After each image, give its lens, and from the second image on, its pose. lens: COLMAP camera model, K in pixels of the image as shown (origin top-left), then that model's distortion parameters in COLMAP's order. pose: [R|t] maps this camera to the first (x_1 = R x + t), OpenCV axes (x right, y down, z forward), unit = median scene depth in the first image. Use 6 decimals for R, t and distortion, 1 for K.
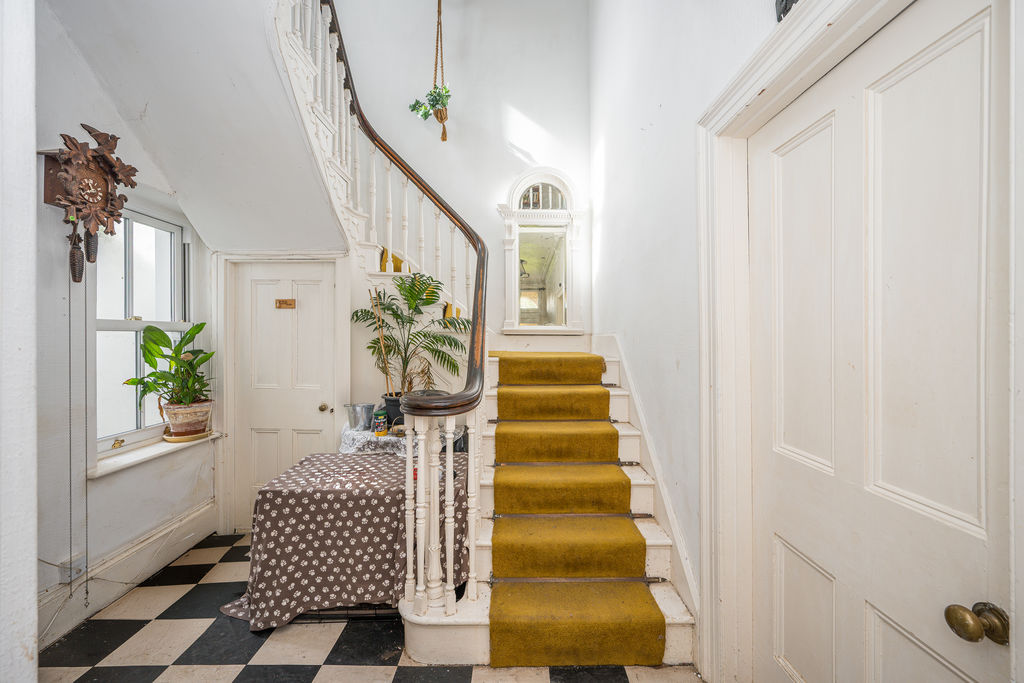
lens RADIAL K [[411.2, 0, 512.2], [0, 411.2, 338.6], [0, 0, 1]] dist [-0.001604, 0.000066]
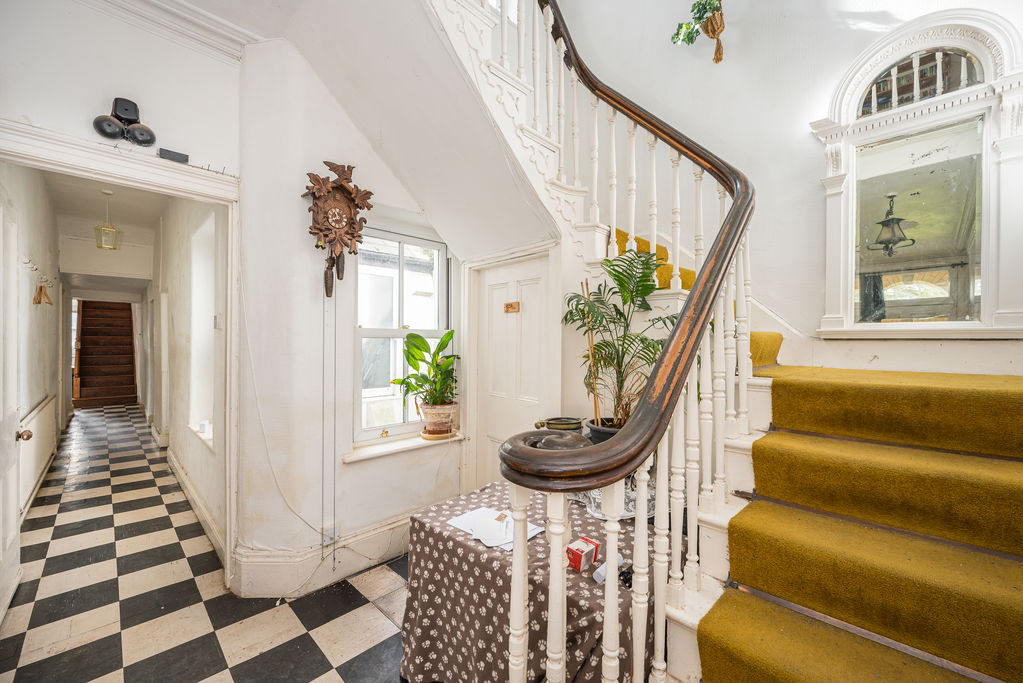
lens RADIAL K [[410.8, 0, 515.6], [0, 410.8, 348.0], [0, 0, 1]] dist [-0.001604, 0.000066]
pose [[0.711312, 0.007665, -0.702834, 0.116906], [-0.002742, 0.999963, 0.008131, -0.000557], [0.702871, -0.003857, 0.711307, 0.375381]]
